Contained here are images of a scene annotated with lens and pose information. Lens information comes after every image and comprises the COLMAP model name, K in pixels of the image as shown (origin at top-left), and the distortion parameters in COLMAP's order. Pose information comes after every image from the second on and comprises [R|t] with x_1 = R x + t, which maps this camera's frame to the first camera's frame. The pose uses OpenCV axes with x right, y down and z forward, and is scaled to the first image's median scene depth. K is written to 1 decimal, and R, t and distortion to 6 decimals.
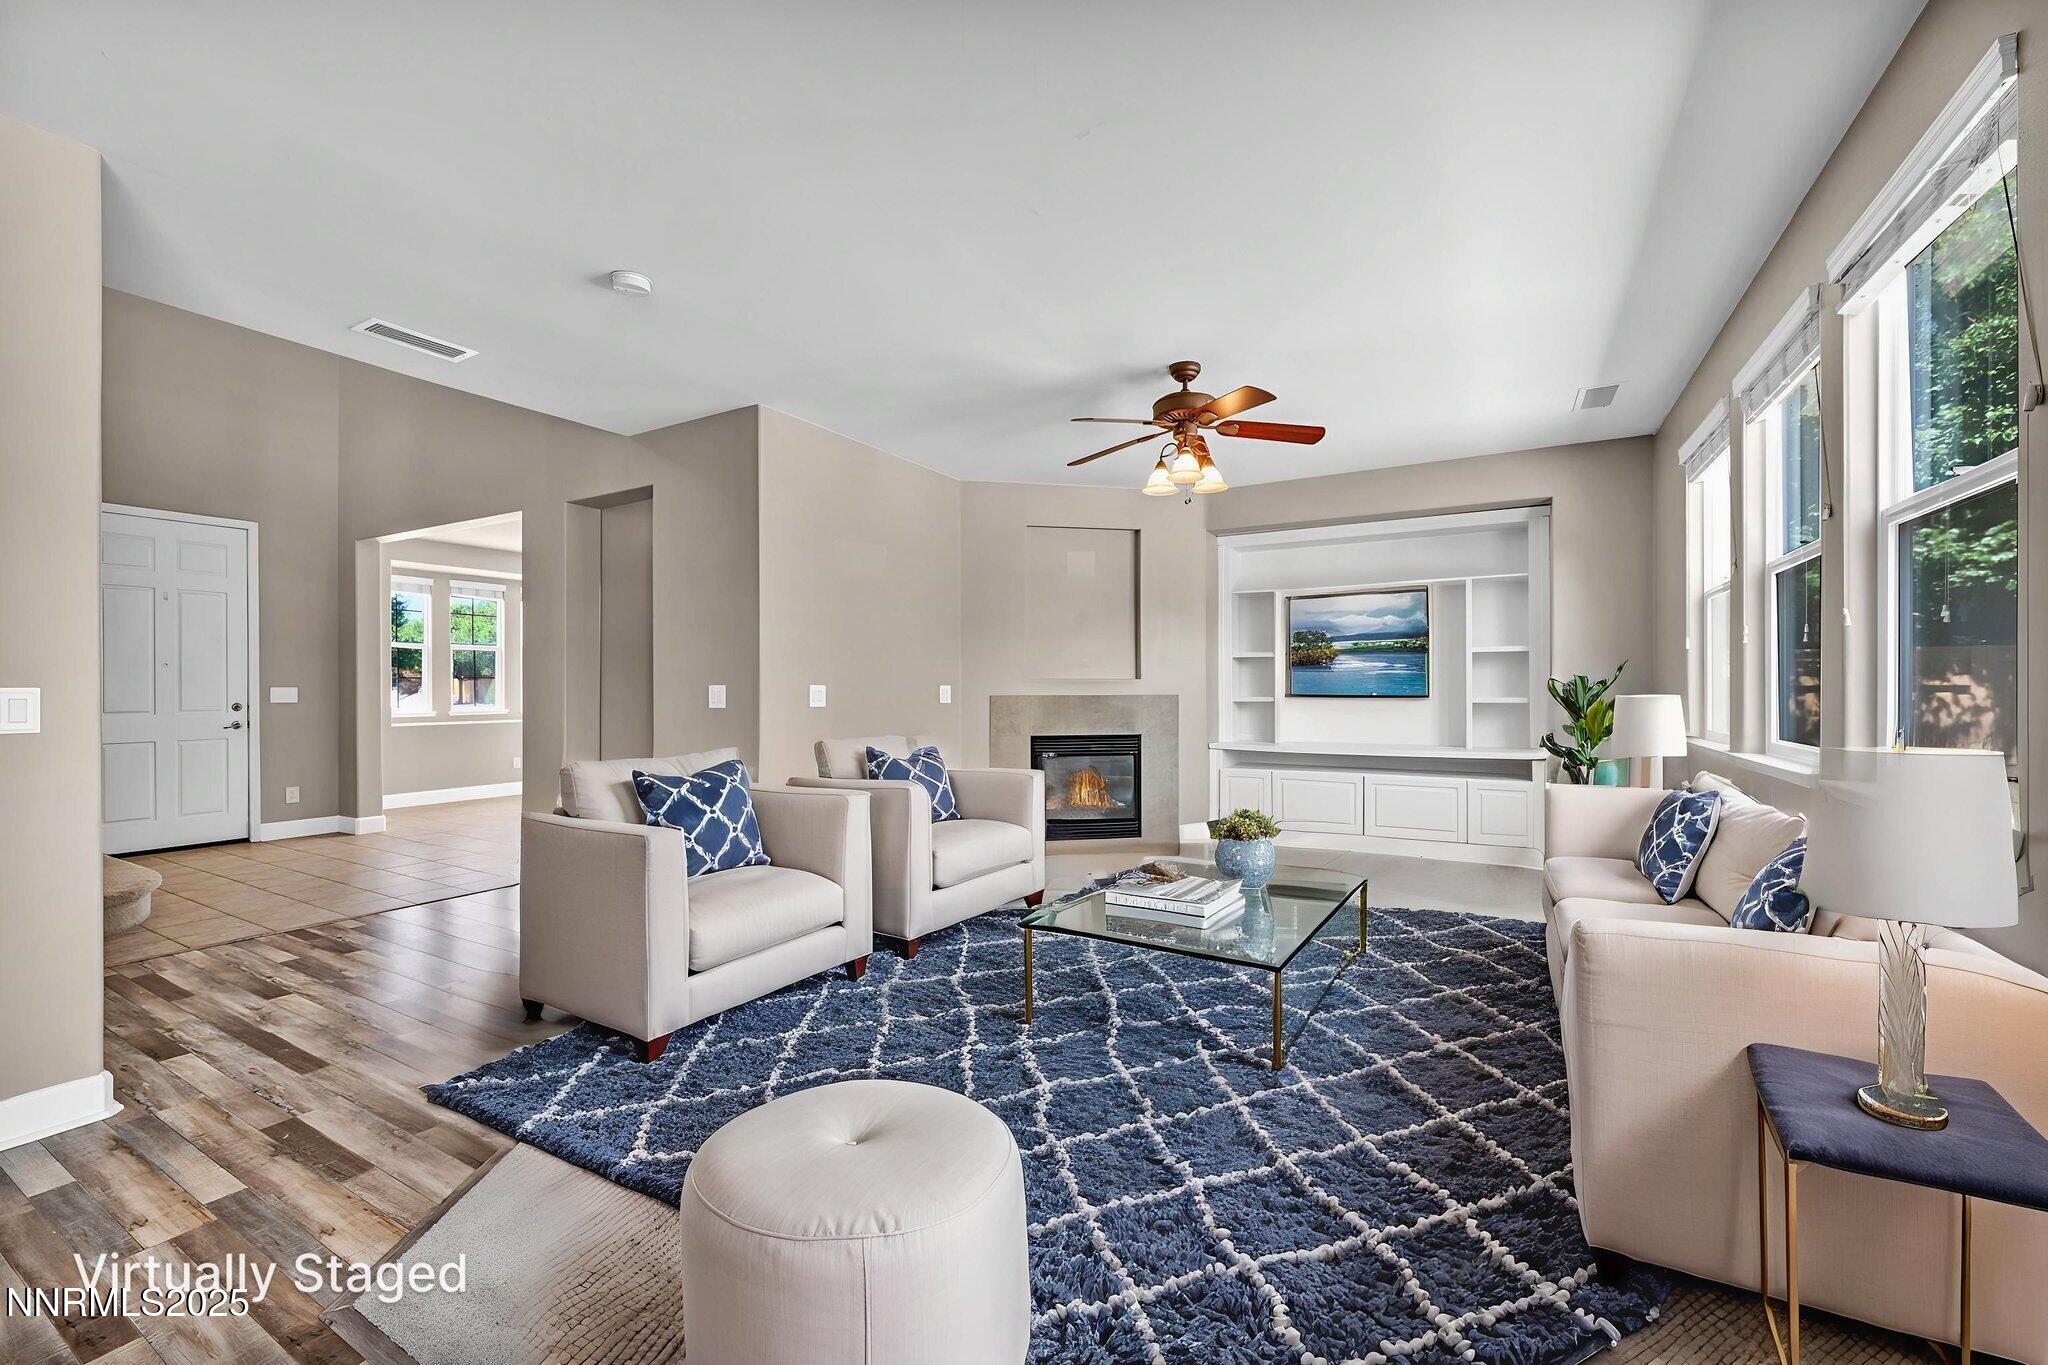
lens RADIAL K [[832.0, 0, 1028.5], [0, 832.0, 685.0], [0, 0, 1]] dist [-0.002916, 0.000229]
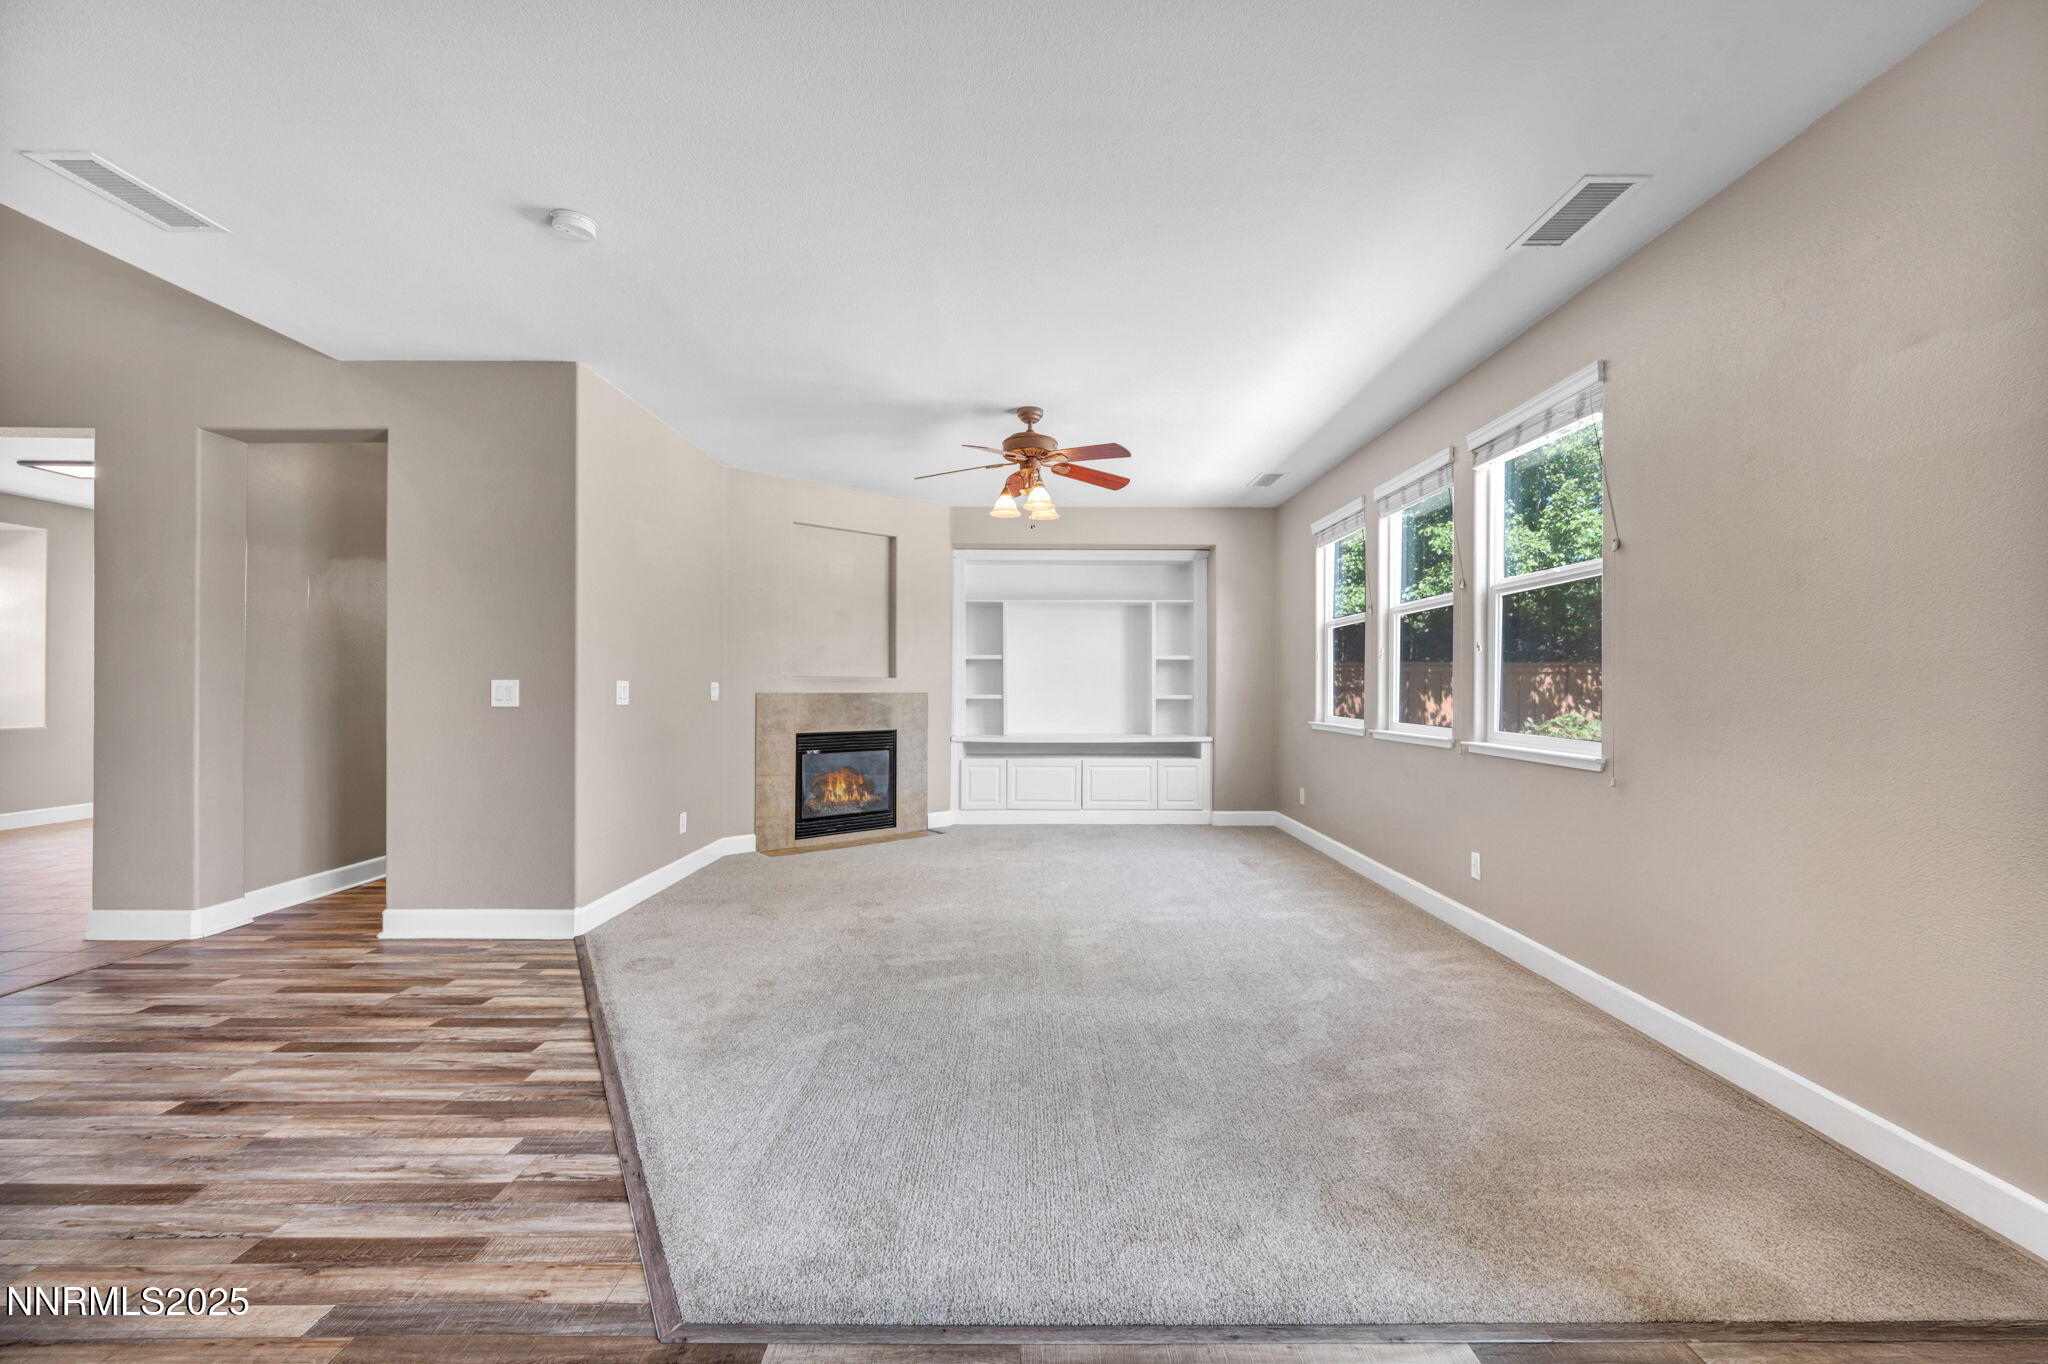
lens RADIAL K [[832.0, 0, 1043.3], [0, 832.0, 685.8], [0, 0, 1]] dist [-0.002916, 0.000229]
pose [[0.860246, 0.005828, 0.509845, -0.254089], [-0.006580, 0.999978, -0.000328, 0.002164], [-0.509836, -0.003073, 0.860266, -0.009532]]
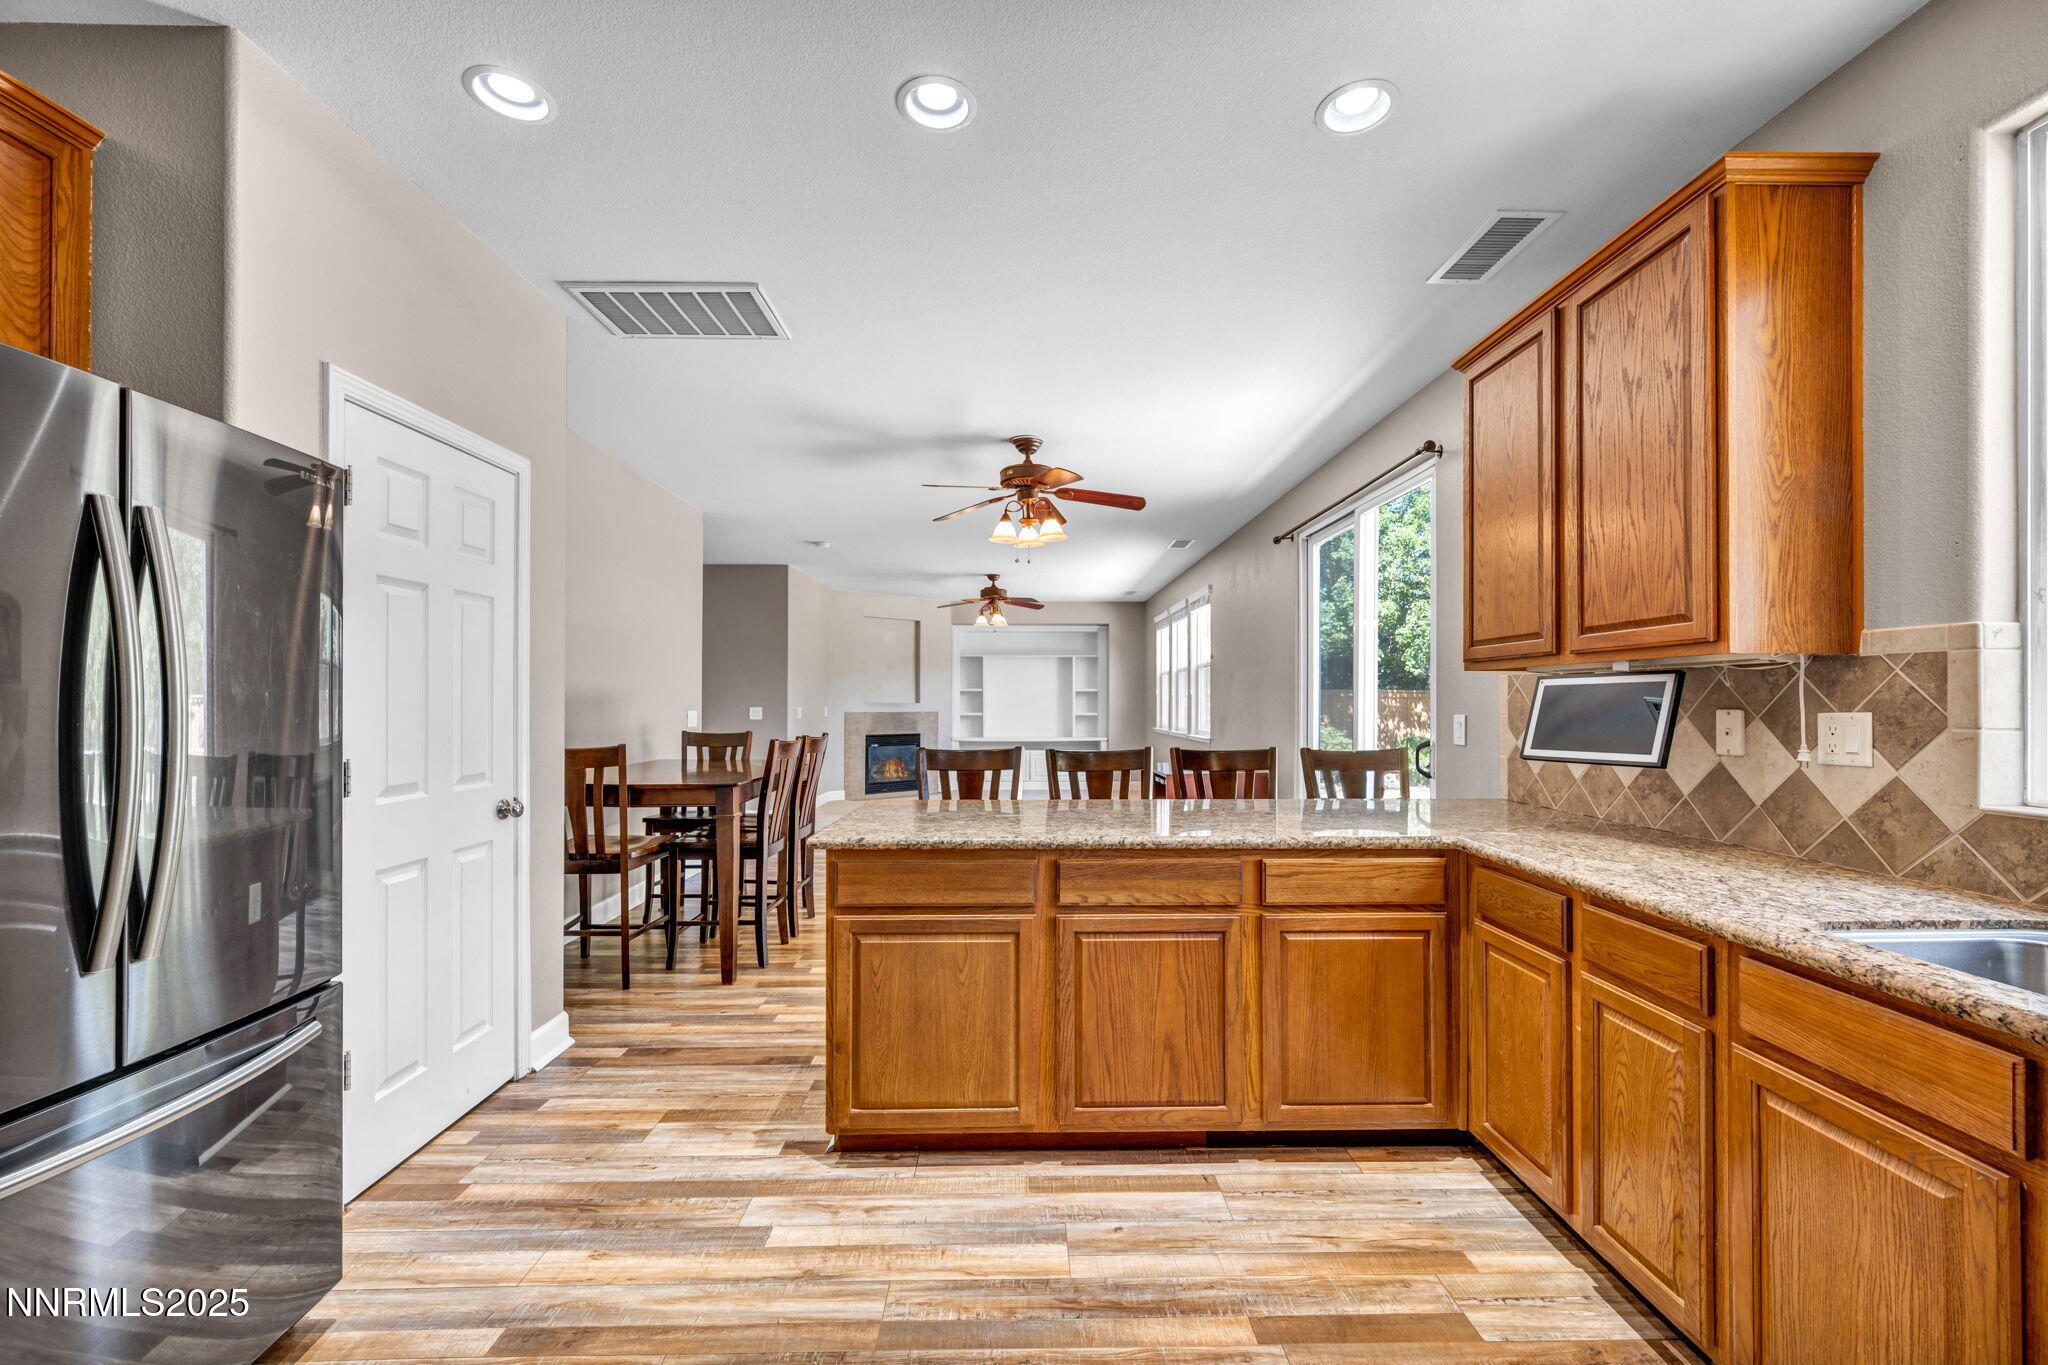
lens RADIAL K [[835.1, 0, 1041.7], [0, 835.1, 696.9], [0, 0, 1]] dist [0.000520, -0.000686]
pose [[0.852608, 0.008340, 0.522485, -0.618730], [-0.007494, 0.999965, -0.003732, -0.016693], [-0.522498, -0.000734, 0.852640, -0.731635]]
